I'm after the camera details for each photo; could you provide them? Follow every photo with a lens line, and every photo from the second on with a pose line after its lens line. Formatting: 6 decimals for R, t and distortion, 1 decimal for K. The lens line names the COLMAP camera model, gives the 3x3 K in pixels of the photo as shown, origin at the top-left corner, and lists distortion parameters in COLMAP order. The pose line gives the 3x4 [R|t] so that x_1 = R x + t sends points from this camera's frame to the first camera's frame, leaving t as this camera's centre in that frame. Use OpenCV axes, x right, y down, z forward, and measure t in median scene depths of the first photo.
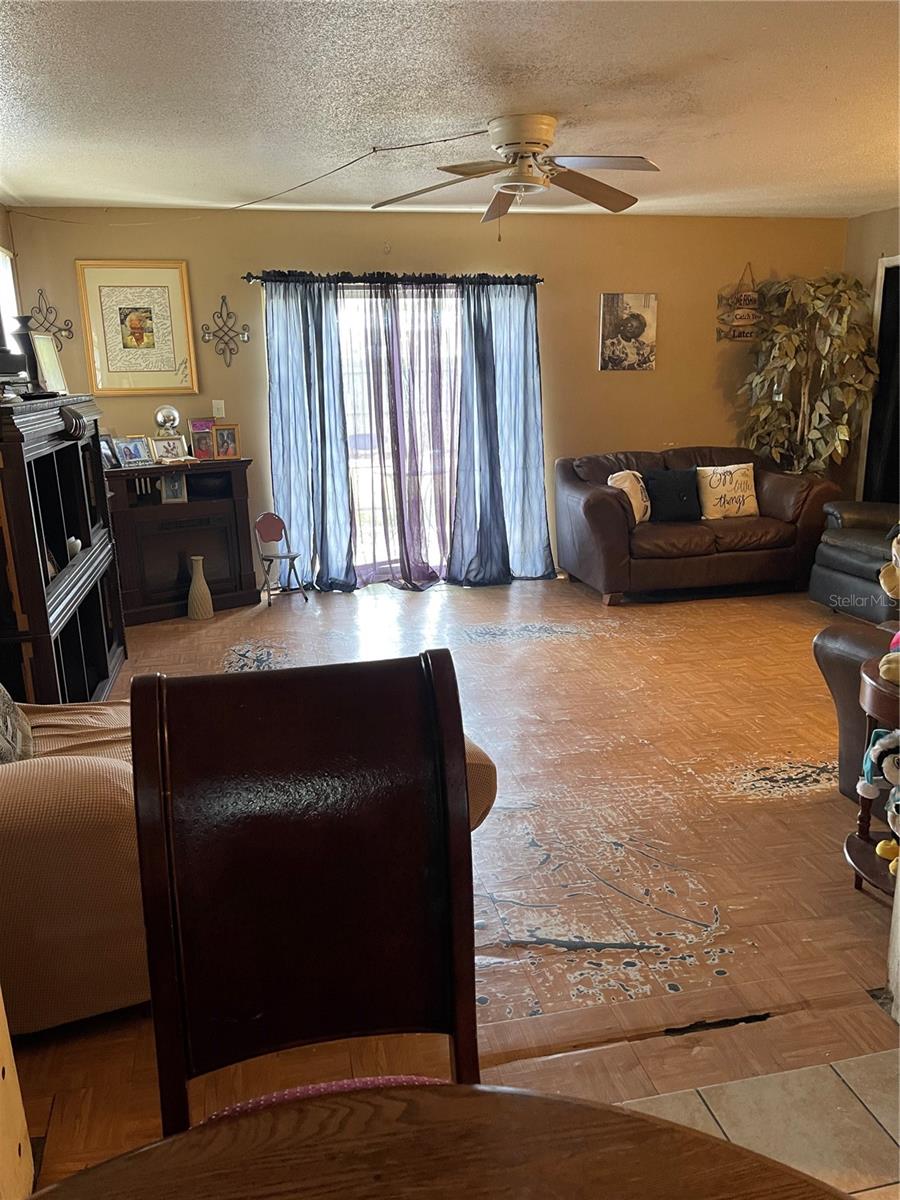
lens RADIAL K [[897.2, 0, 448.3], [0, 897.2, 603.0], [0, 0, 1]] dist [0.026115, -0.025397]
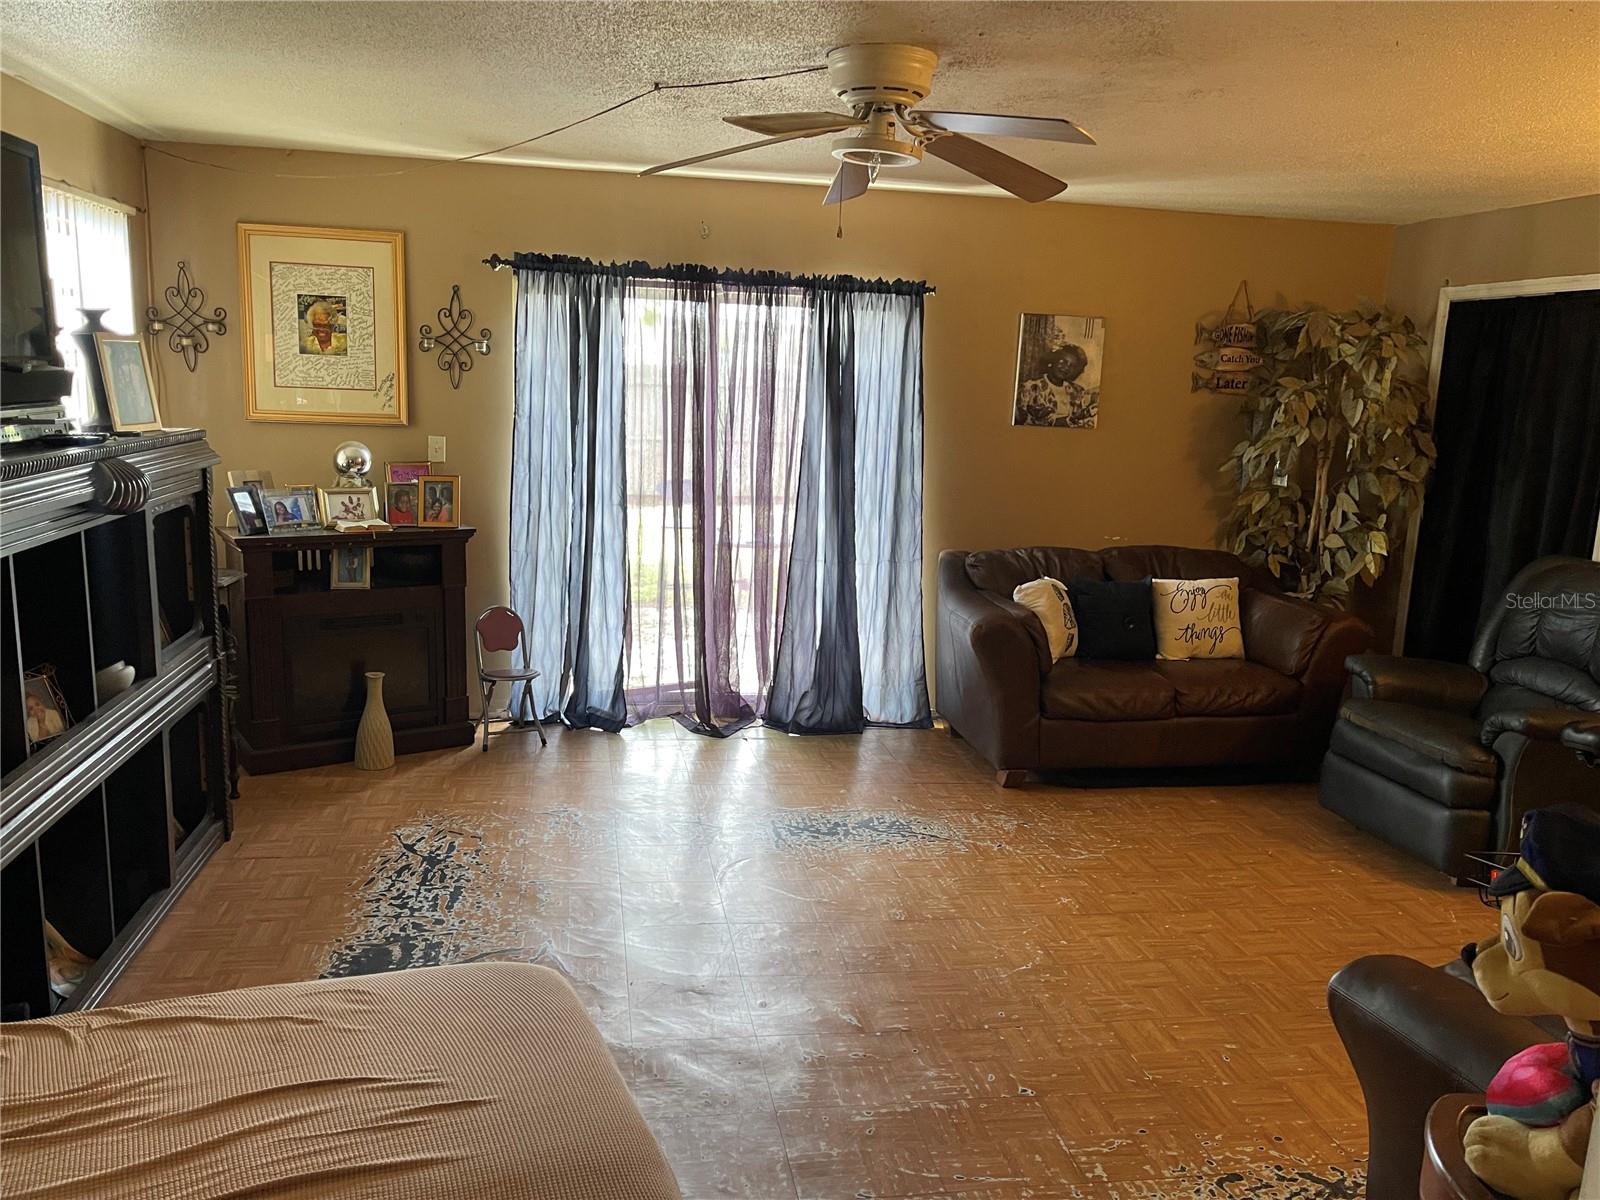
lens RADIAL K [[1196.3, 0, 798.1], [0, 1196.3, 593.0], [0, 0, 1]] dist [0.026115, -0.025397]
pose [[0.997439, 0.065957, -0.027664, 0.045940], [-0.067832, 0.994990, -0.073443, -0.063966], [0.022681, 0.075132, 0.996916, 0.128767]]
